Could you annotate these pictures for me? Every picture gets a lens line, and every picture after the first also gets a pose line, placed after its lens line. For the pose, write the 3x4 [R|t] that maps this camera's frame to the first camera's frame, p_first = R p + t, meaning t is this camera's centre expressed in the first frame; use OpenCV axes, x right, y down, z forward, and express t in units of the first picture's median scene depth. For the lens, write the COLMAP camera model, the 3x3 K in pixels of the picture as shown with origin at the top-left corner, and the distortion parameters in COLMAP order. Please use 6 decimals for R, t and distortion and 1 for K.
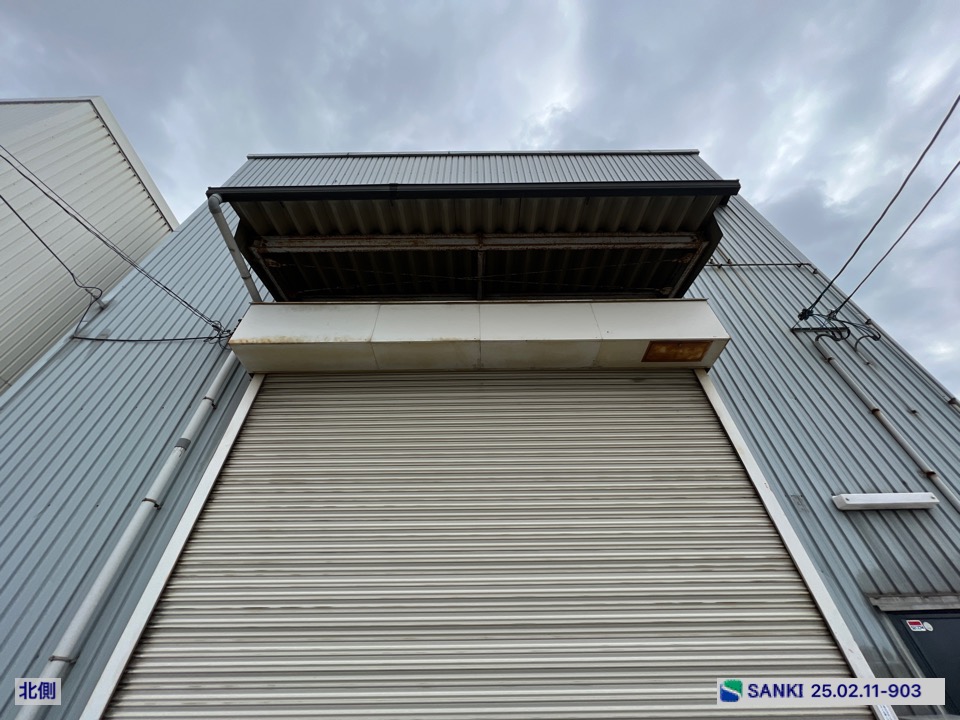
lens RADIAL K [[385.6, 0, 479.8], [0, 385.6, 361.5], [0, 0, 1]] dist [-0.002793, 0.000628]
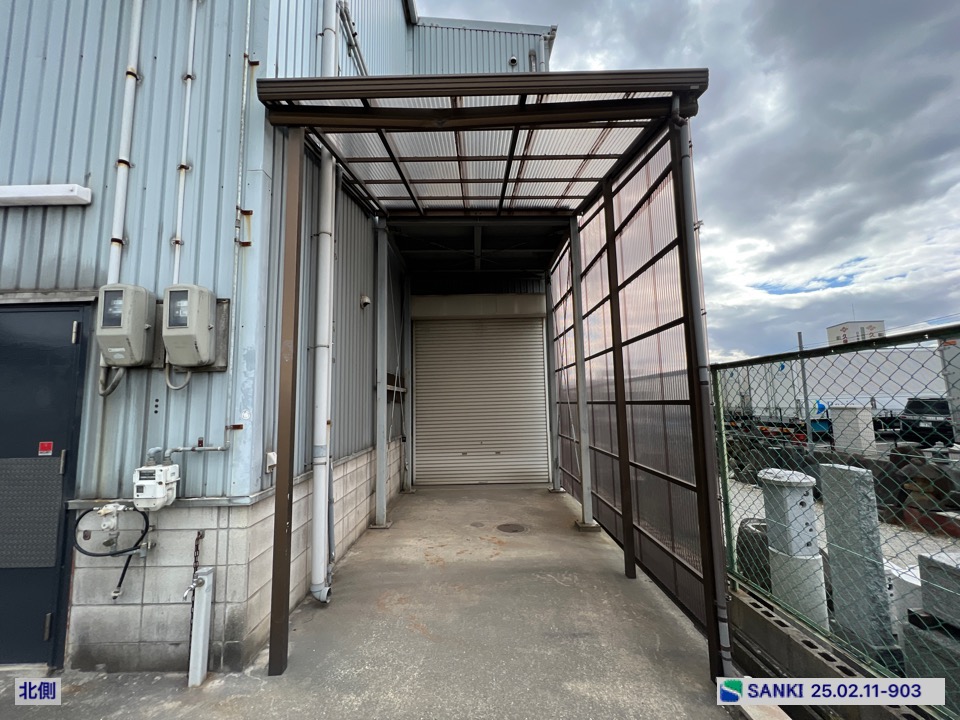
lens RADIAL K [[385.6, 0, 481.7], [0, 385.6, 361.5], [0, 0, 1]] dist [-0.002793, 0.000628]
pose [[0.999925, -0.004912, 0.011212, 1.723572], [-0.002802, 0.799772, 0.600297, 0.125711], [-0.011915, -0.600283, 0.799699, 0.088980]]
